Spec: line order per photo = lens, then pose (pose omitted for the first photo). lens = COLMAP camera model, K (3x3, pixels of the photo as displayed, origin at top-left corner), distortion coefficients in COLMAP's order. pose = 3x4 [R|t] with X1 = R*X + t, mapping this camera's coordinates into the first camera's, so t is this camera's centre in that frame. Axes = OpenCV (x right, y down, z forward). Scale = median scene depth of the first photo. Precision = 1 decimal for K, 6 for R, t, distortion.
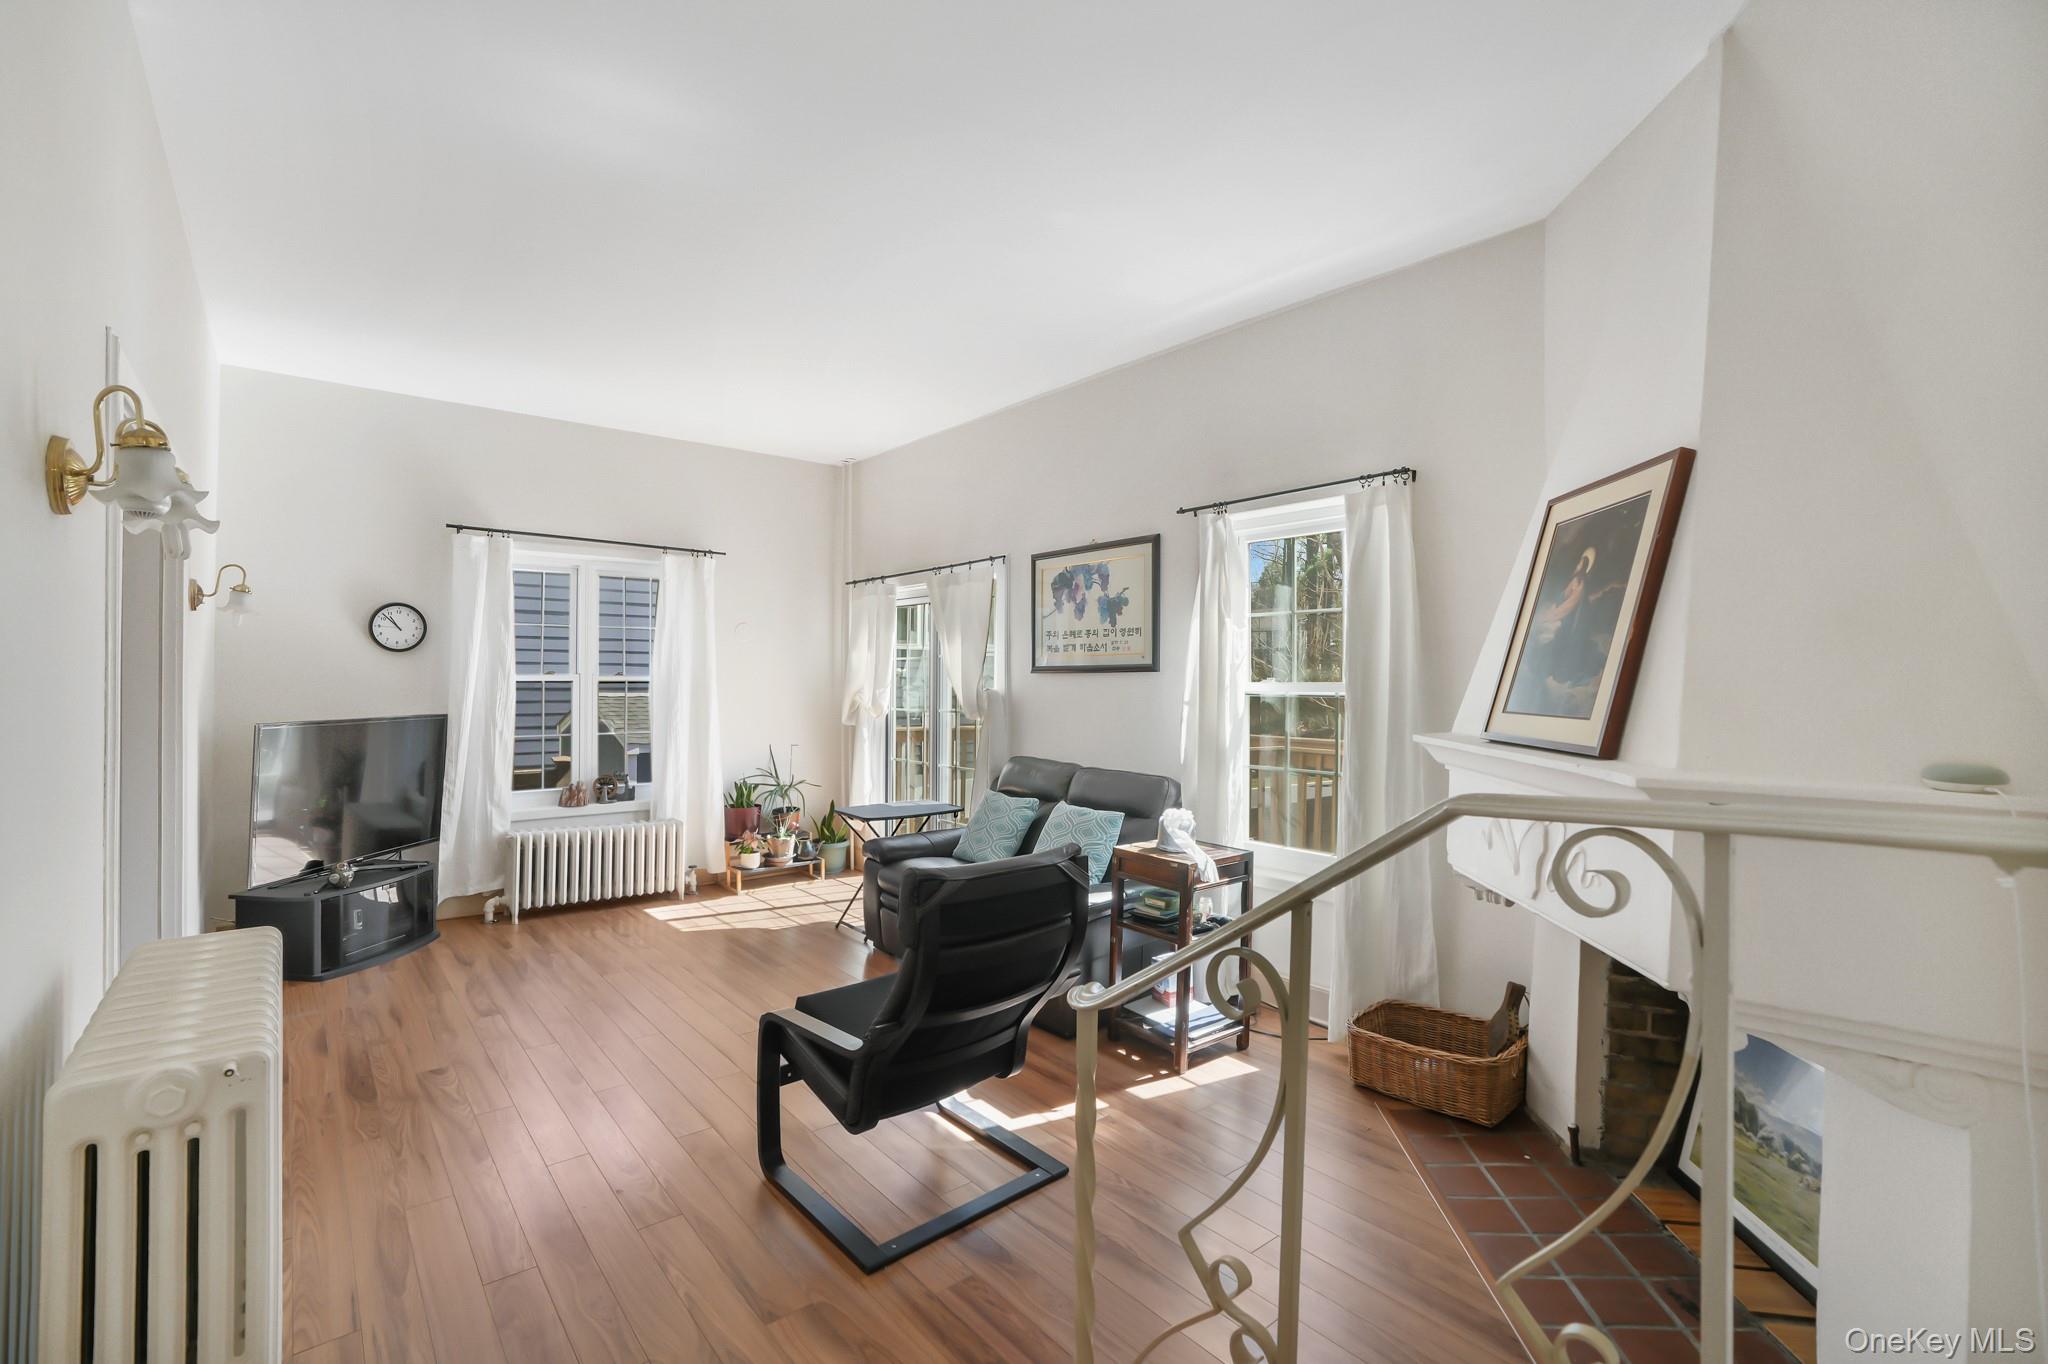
lens RADIAL K [[865.5, 0, 1030.3], [0, 865.5, 669.6], [0, 0, 1]] dist [-0.026195, -0.000251]
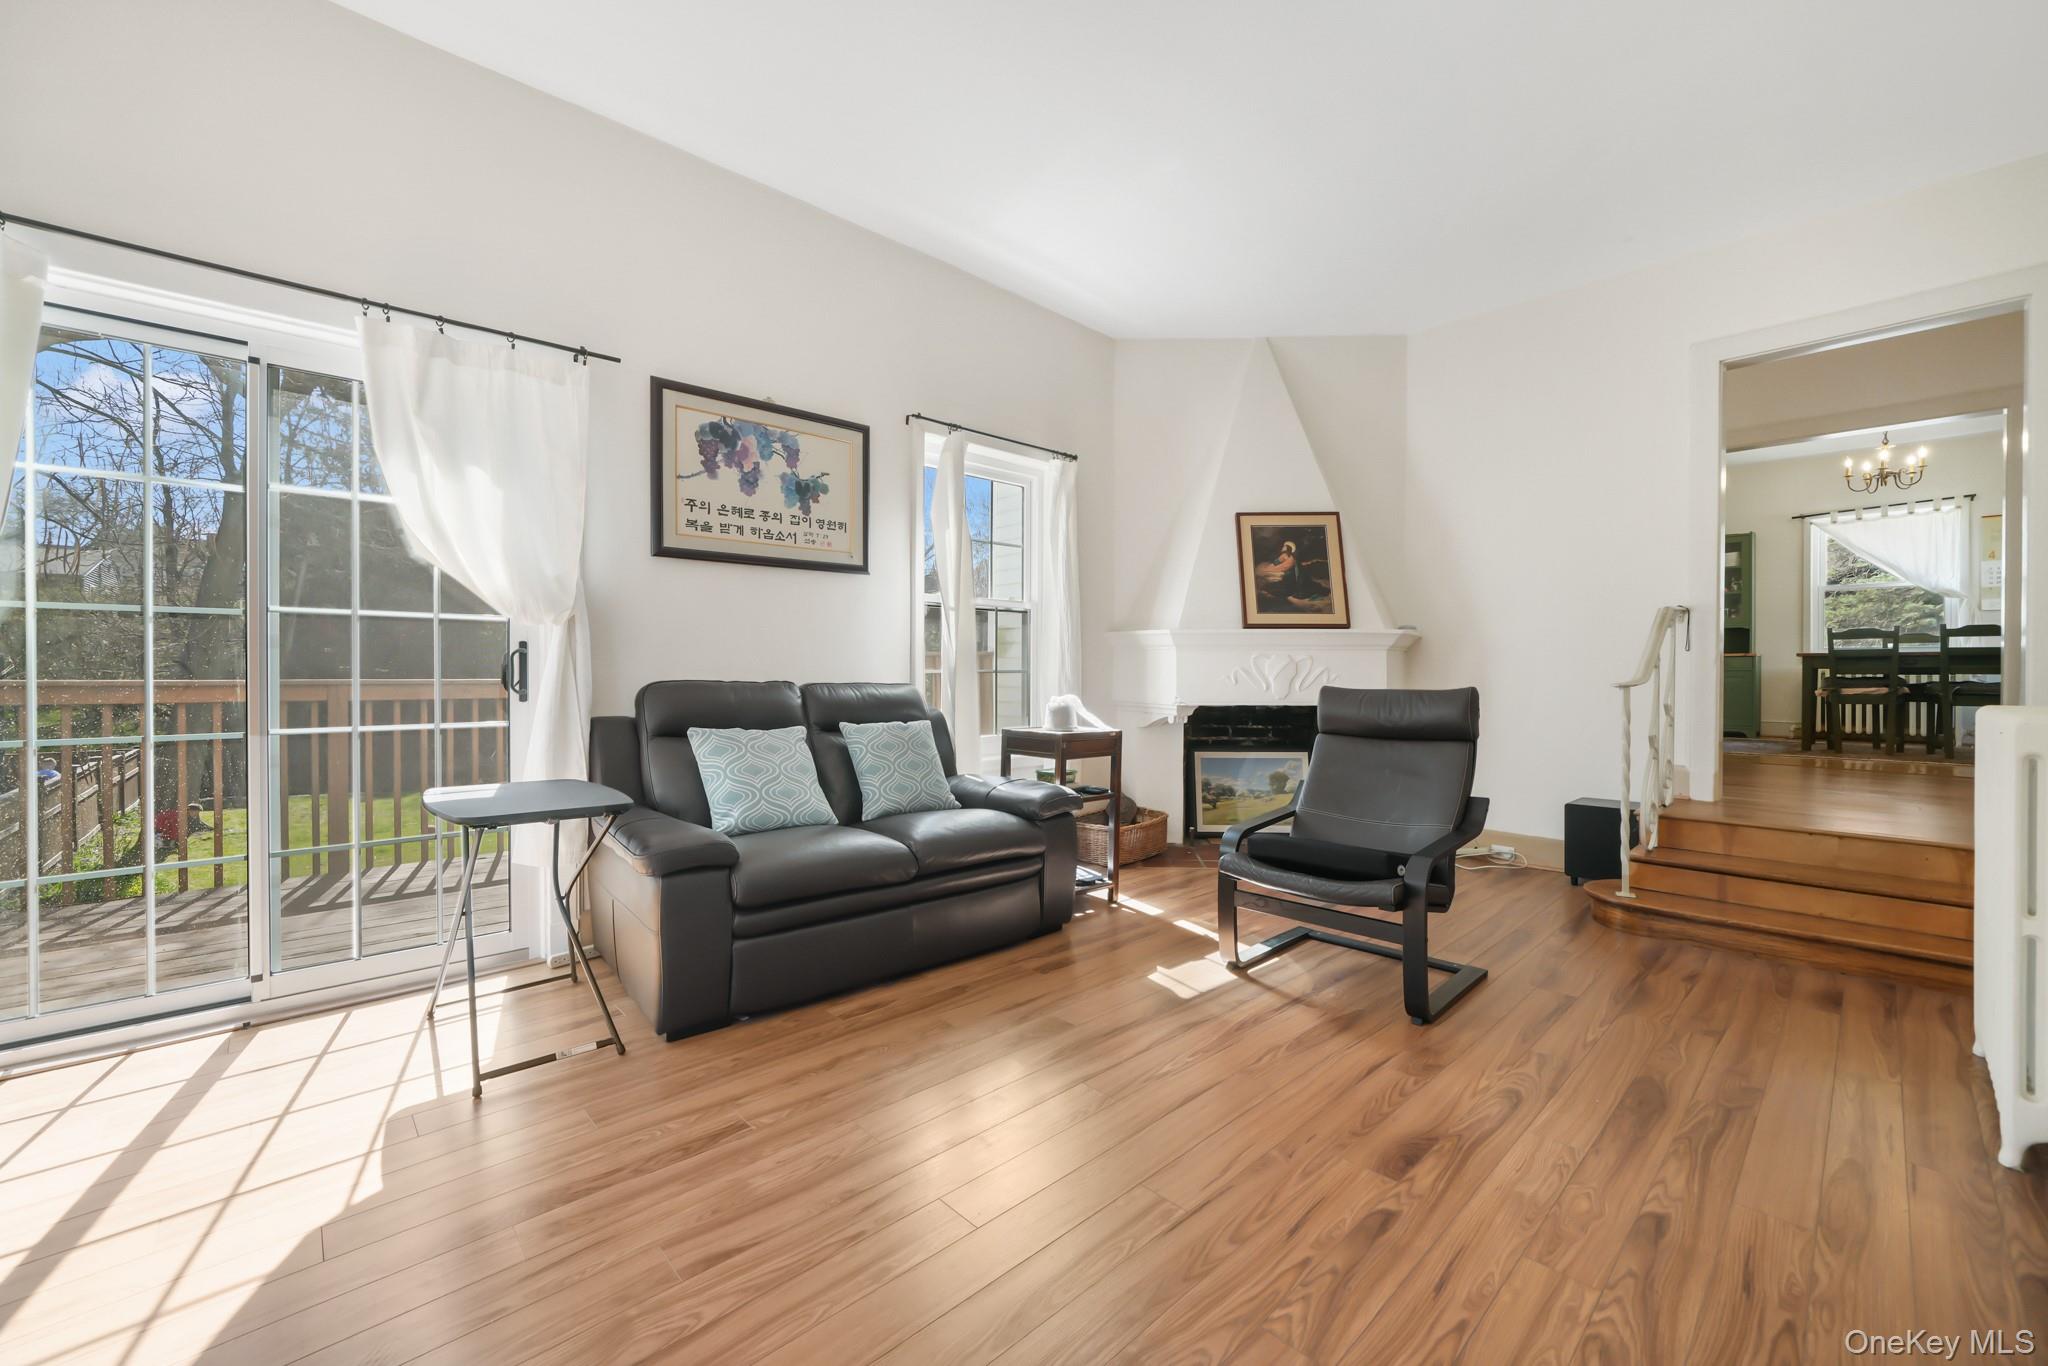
lens RADIAL K [[789.7, 0, 1027.2], [0, 789.7, 666.5], [0, 0, 1]] dist [-0.003495, -0.000116]
pose [[-0.014168, 0.004593, 0.999889, -0.599275], [-0.005825, 0.999972, -0.004676, 0.088679], [-0.999883, -0.005891, -0.014141, 0.723974]]
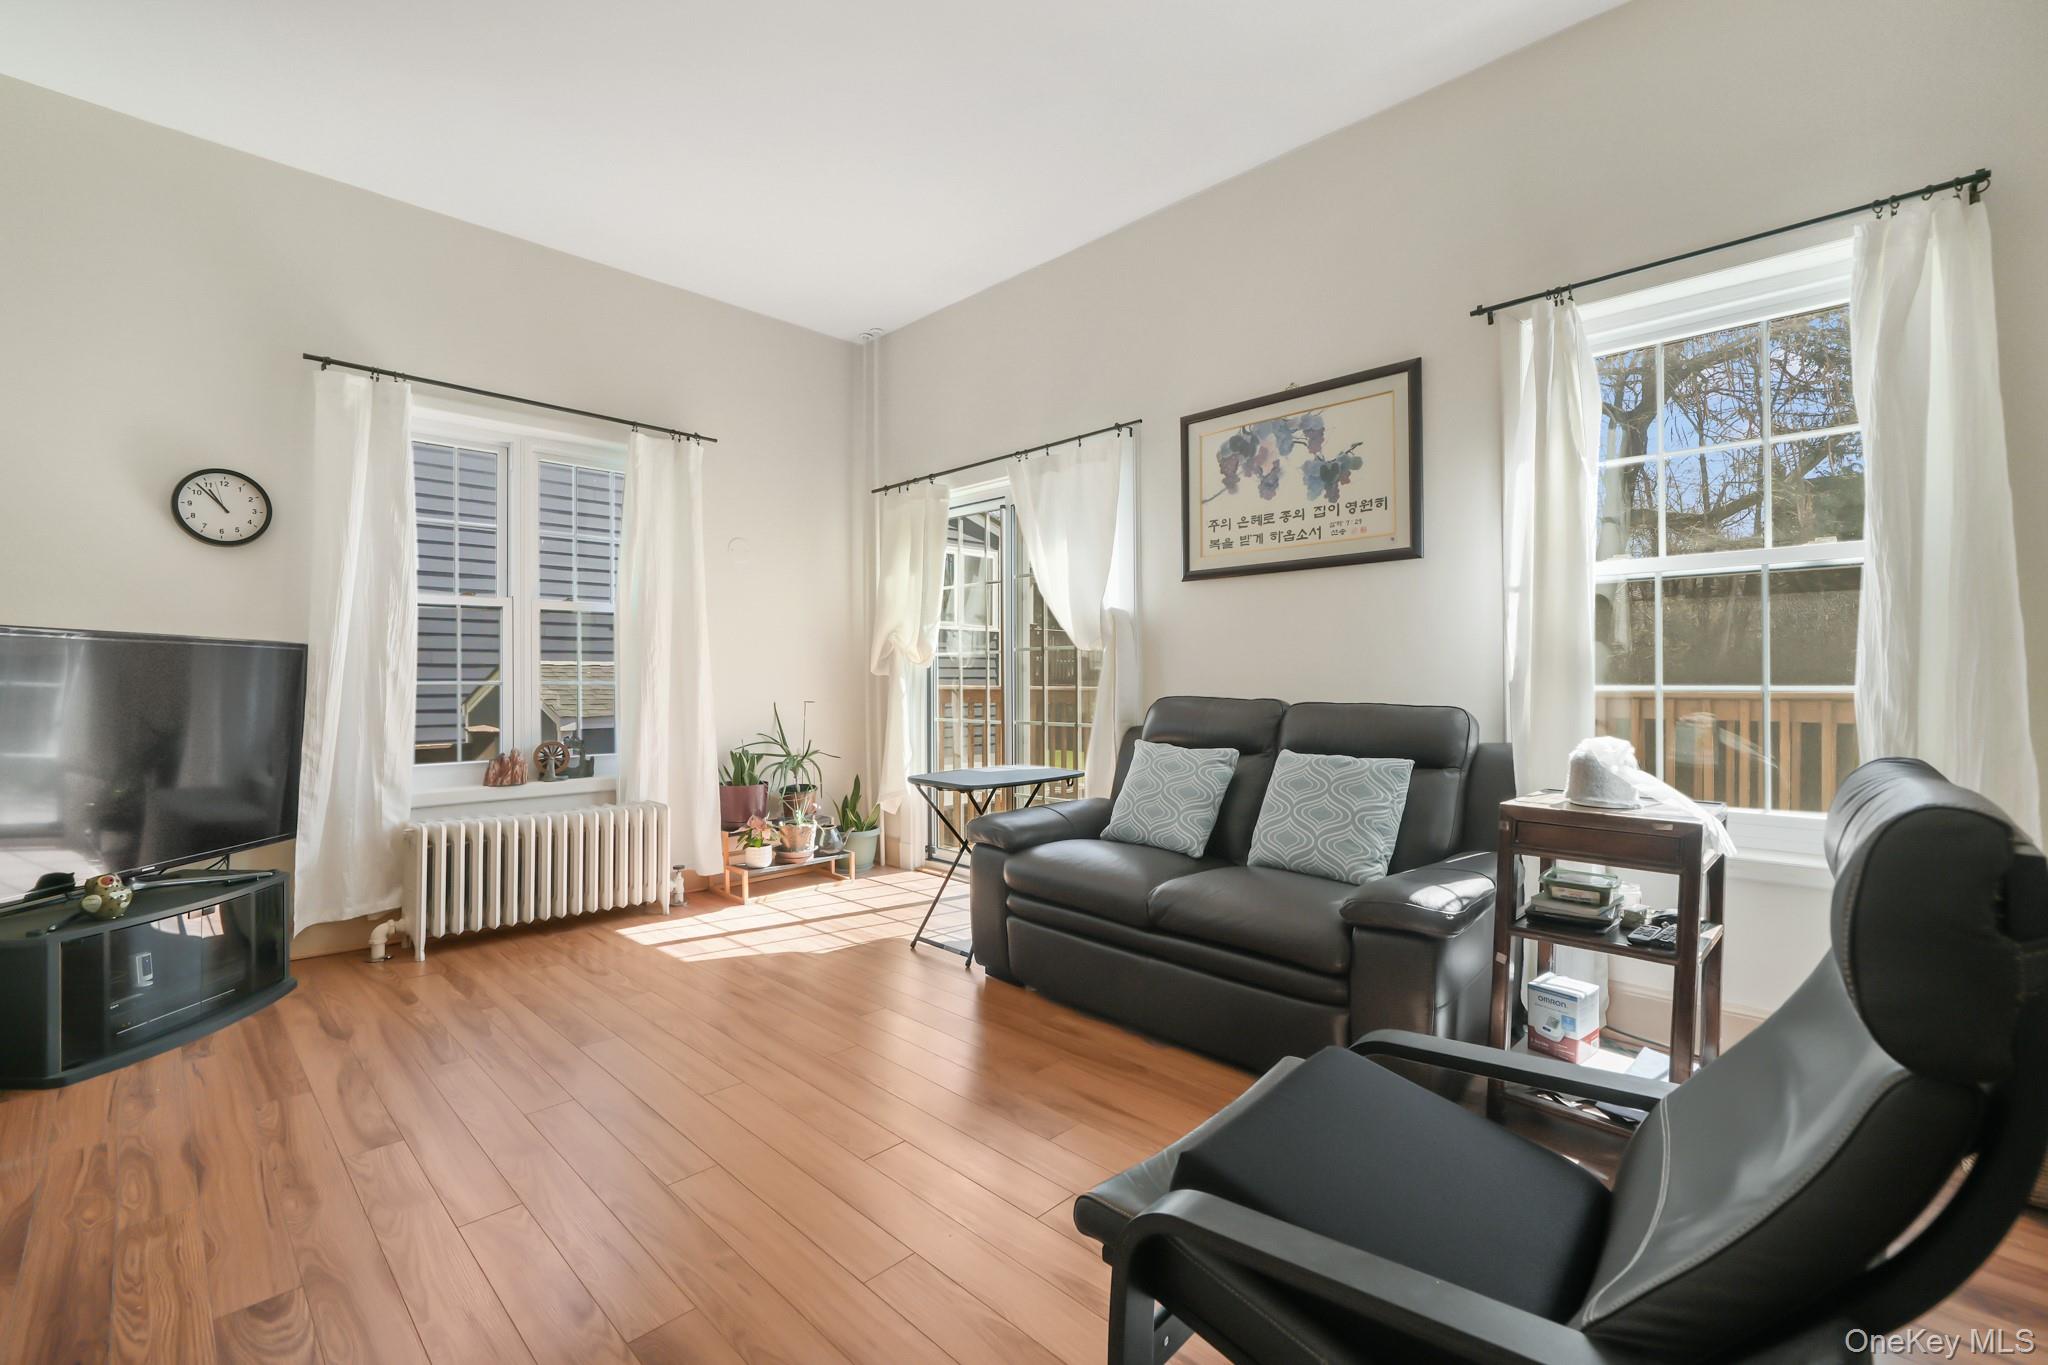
lens RADIAL K [[846.3, 0, 1018.5], [0, 846.3, 673.6], [0, 0, 1]] dist [-0.018531, 0.000696]
pose [[0.995652, -0.008237, 0.092787, -0.200199], [0.007829, 0.999958, 0.004754, 0.075999], [-0.092823, -0.004007, 0.995675, 0.313843]]
